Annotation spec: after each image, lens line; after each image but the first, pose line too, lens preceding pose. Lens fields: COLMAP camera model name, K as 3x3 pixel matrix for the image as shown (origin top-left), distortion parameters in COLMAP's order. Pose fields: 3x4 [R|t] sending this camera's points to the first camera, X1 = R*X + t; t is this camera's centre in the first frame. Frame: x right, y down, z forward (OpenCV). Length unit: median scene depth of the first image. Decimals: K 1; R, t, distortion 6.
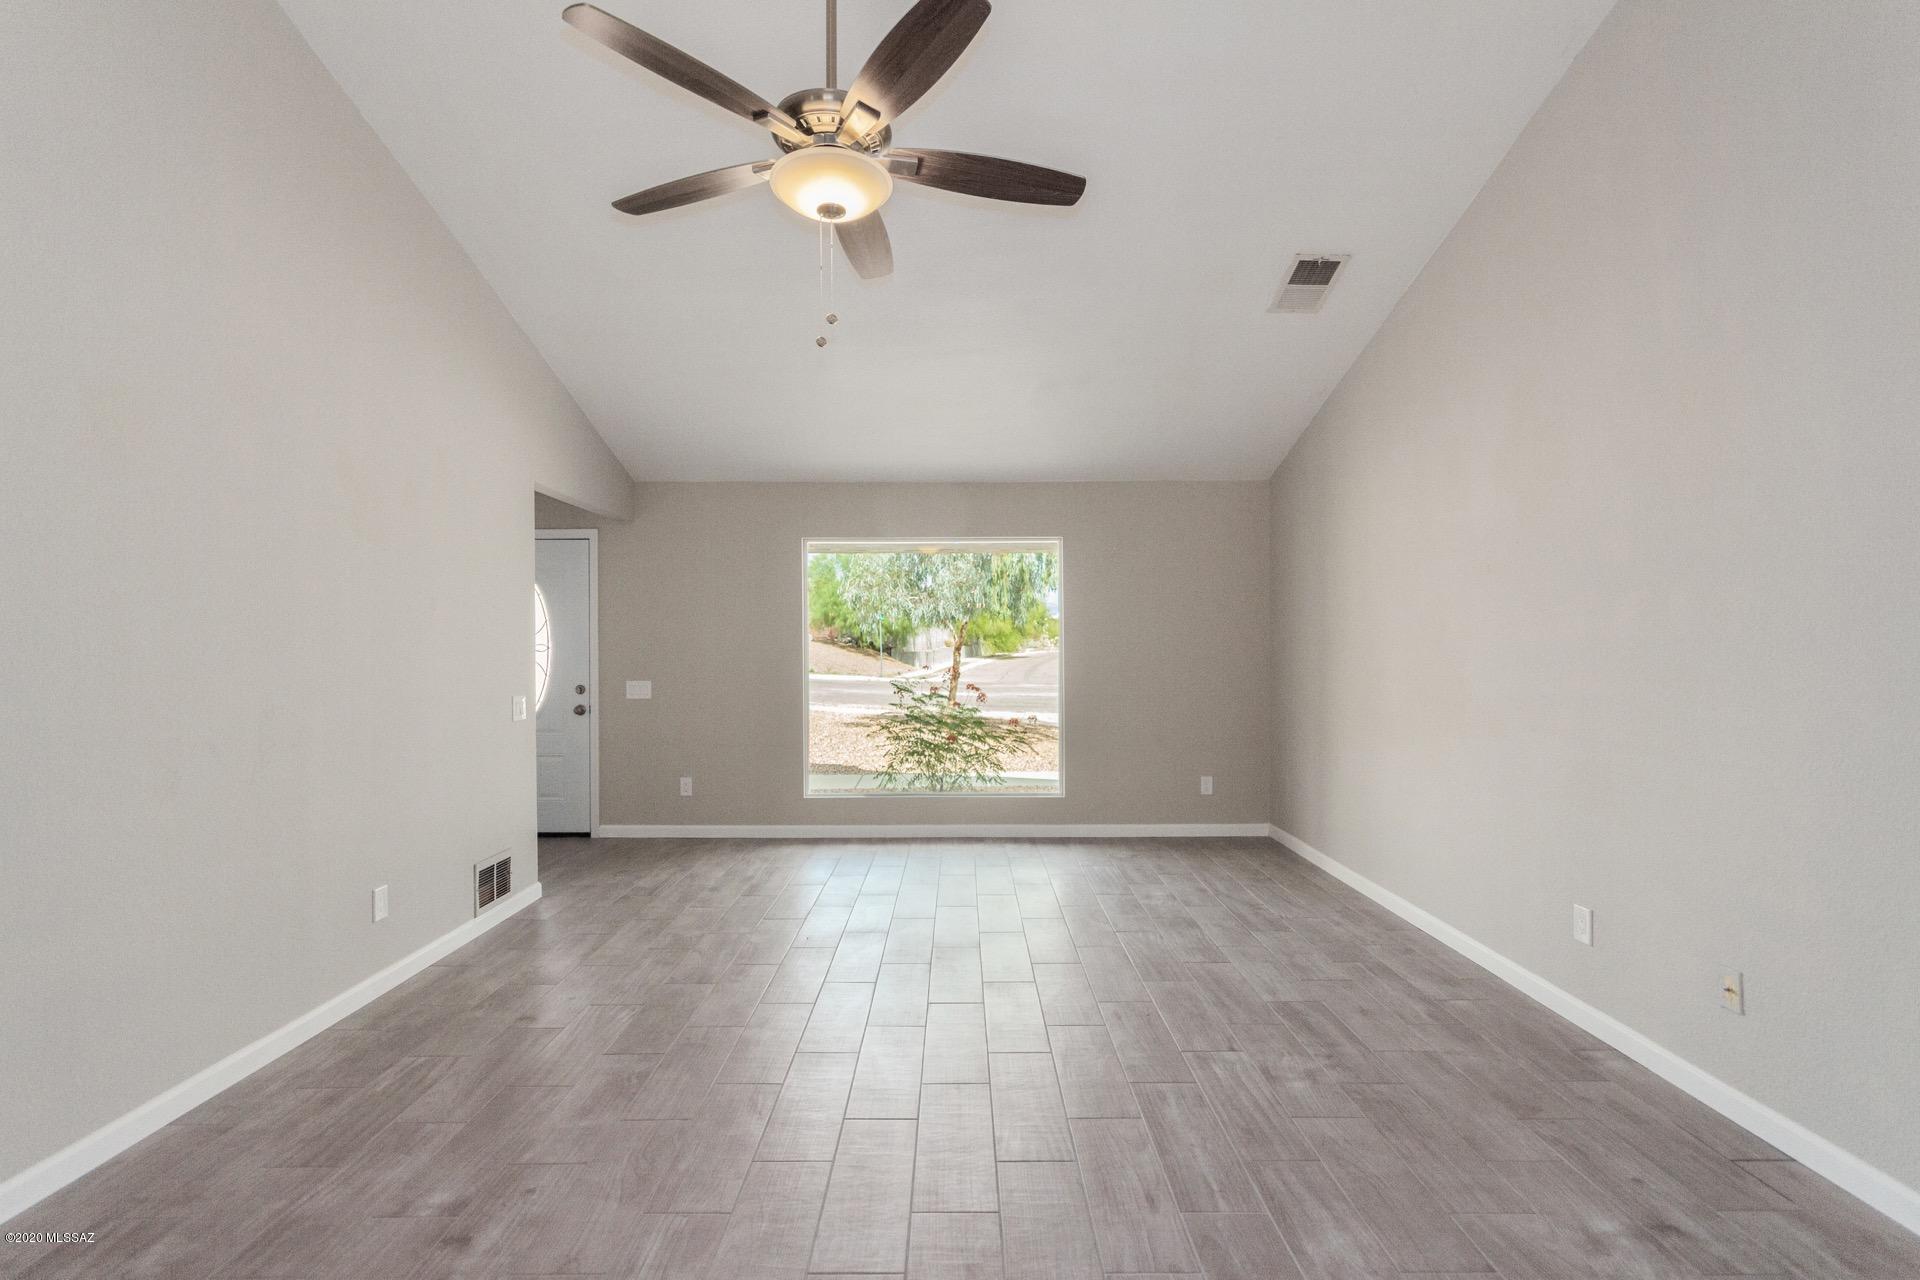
lens RADIAL K [[914.8, 0, 966.4], [0, 914.8, 643.5], [0, 0, 1]] dist [0.013325, -0.002378]
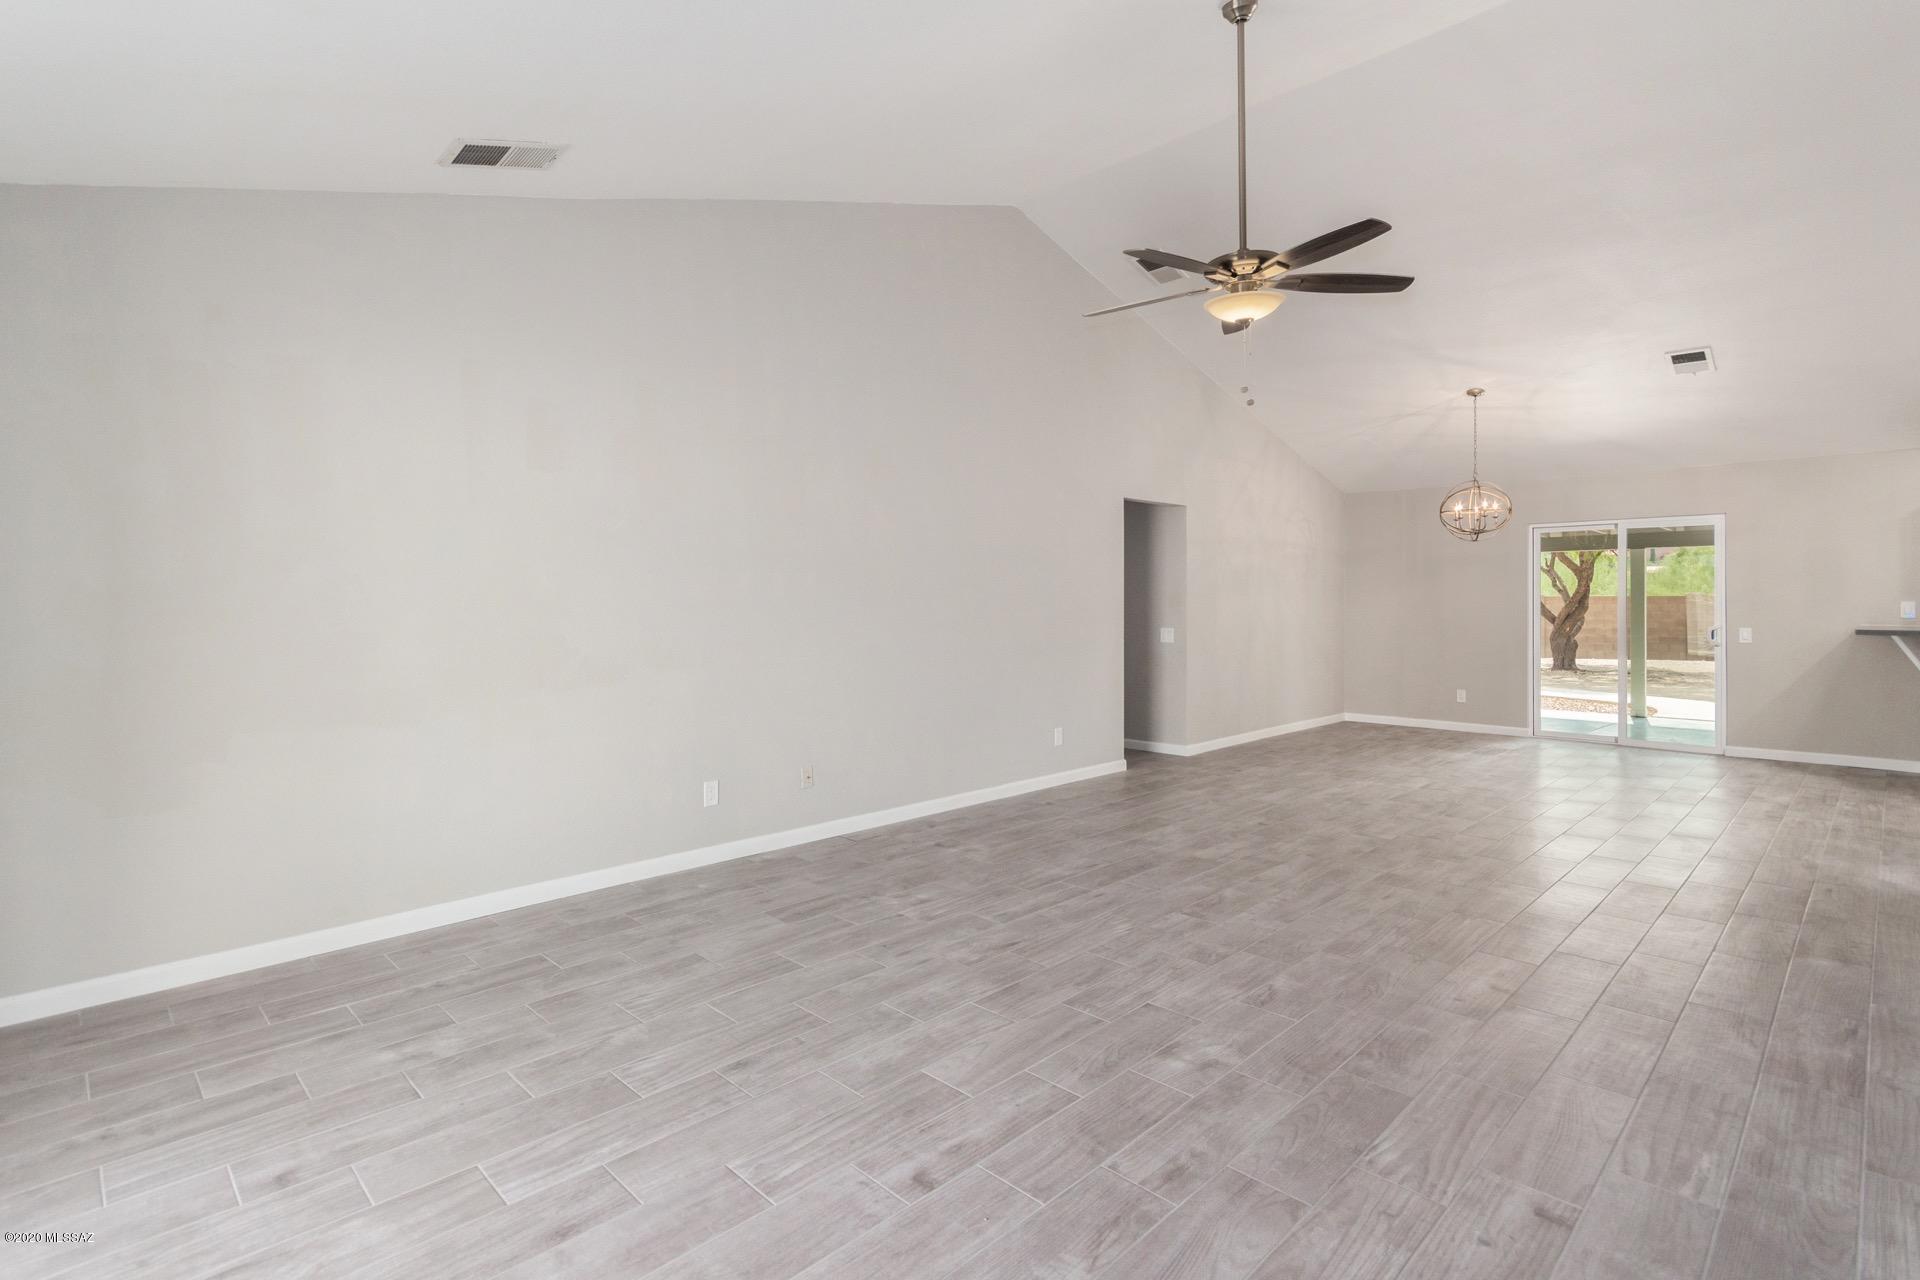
lens RADIAL K [[914.8, 0, 960.5], [0, 914.8, 623.5], [0, 0, 1]] dist [0.013325, -0.002378]
pose [[-0.698017, -0.013058, 0.715962, -0.613000], [0.004085, 0.999745, 0.022216, 0.002534], [-0.716070, 0.018432, -0.697786, 1.632637]]
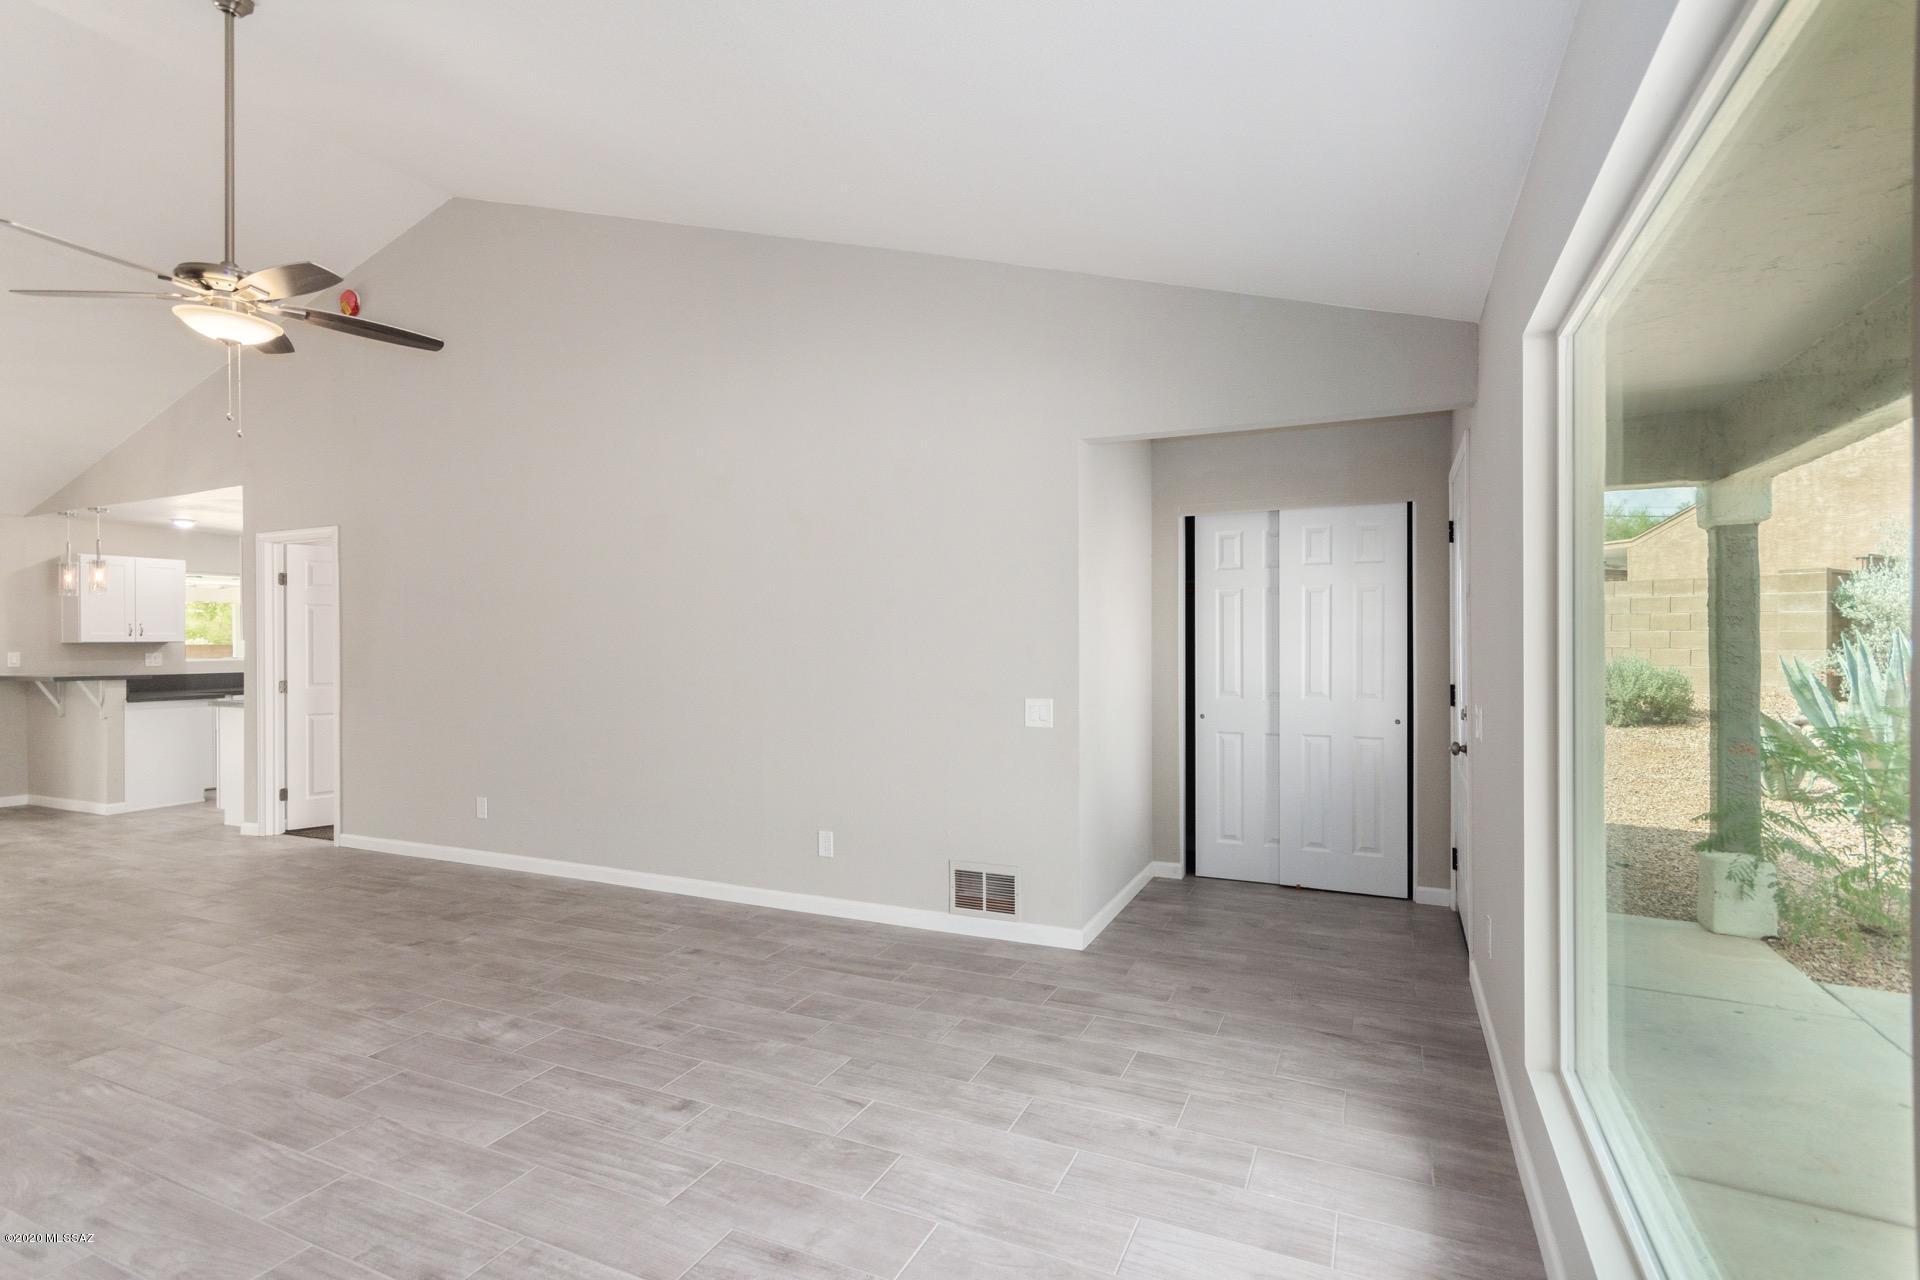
lens RADIAL K [[914.8, 0, 962.0], [0, 914.8, 644.7], [0, 0, 1]] dist [0.013325, -0.002378]
pose [[-0.431806, 0.006336, -0.901944, 0.440046], [0.007578, 0.999966, 0.003396, 0.003345], [0.901935, -0.005368, -0.431839, 1.773386]]
